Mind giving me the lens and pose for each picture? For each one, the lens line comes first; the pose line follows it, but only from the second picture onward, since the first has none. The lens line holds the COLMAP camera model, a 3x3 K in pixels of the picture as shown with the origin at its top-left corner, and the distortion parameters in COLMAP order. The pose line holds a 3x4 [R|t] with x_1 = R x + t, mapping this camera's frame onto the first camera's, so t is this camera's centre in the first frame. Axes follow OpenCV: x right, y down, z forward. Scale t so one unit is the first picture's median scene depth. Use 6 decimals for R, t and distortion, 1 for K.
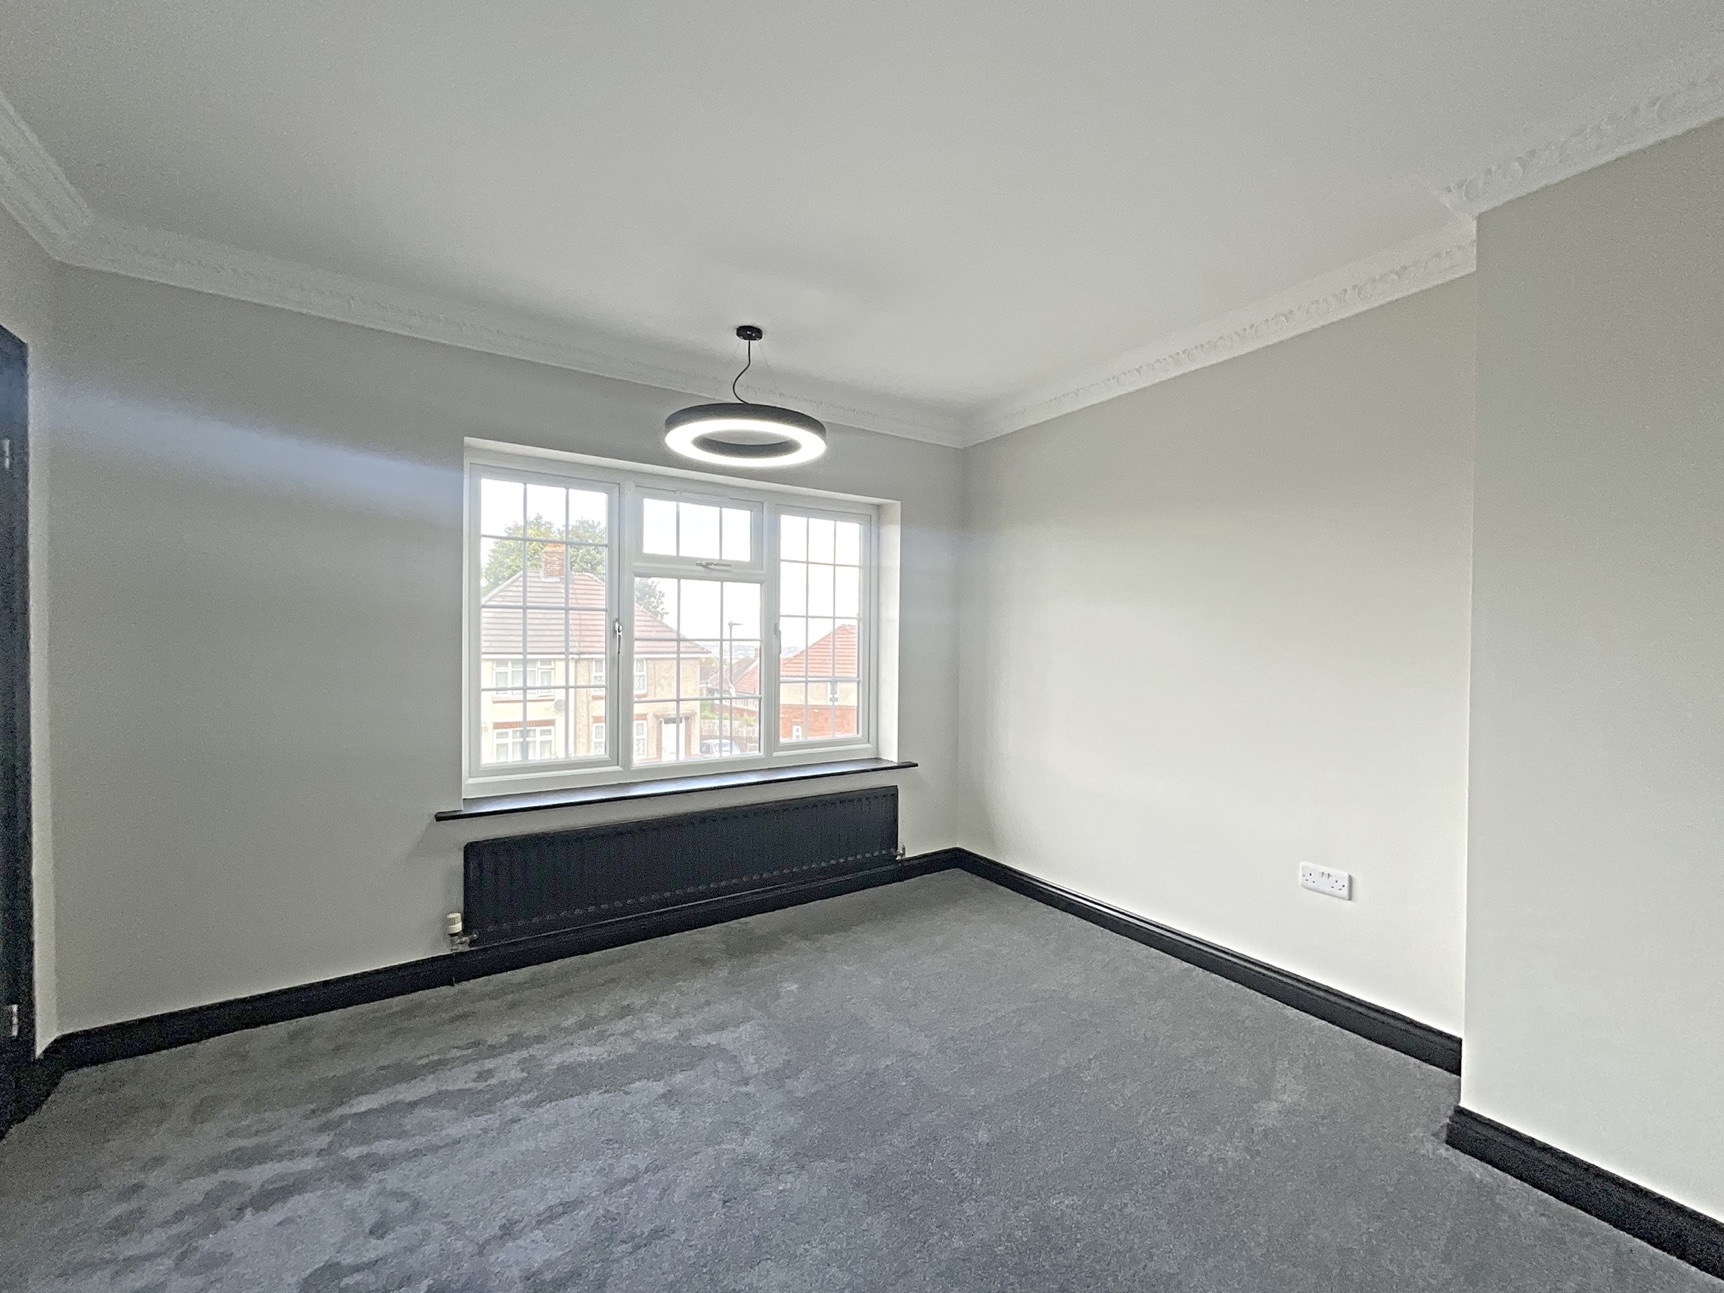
lens RADIAL K [[697.8, 0, 862.5], [0, 697.8, 650.3], [0, 0, 1]] dist [0.002780, 0.000117]
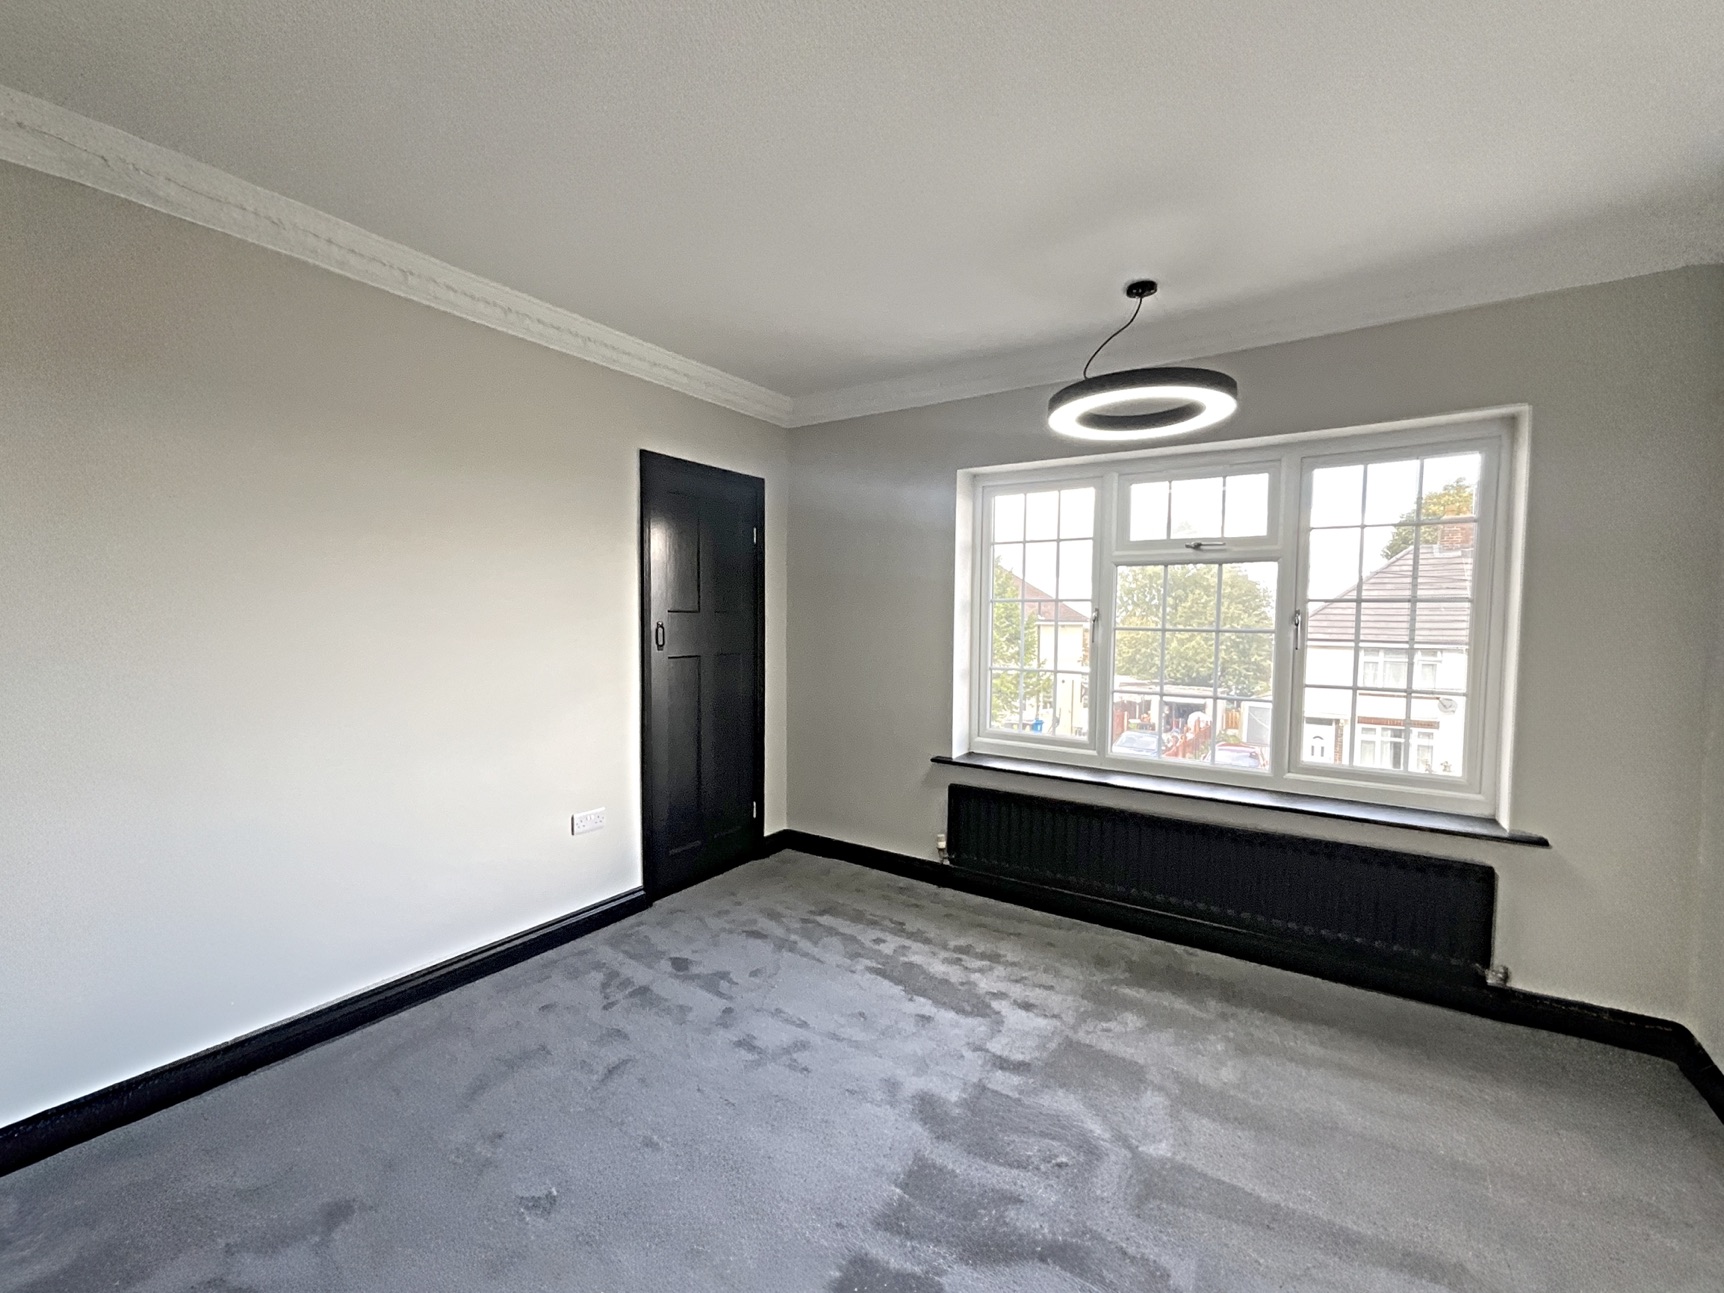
lens RADIAL K [[707.2, 0, 860.5], [0, 707.2, 649.9], [0, 0, 1]] dist [-0.000920, -0.000154]
pose [[0.398002, 0.041162, -0.916460, 0.557934], [-0.021573, 0.999137, 0.035507, -0.016002], [0.917131, 0.005639, 0.398547, 0.316676]]
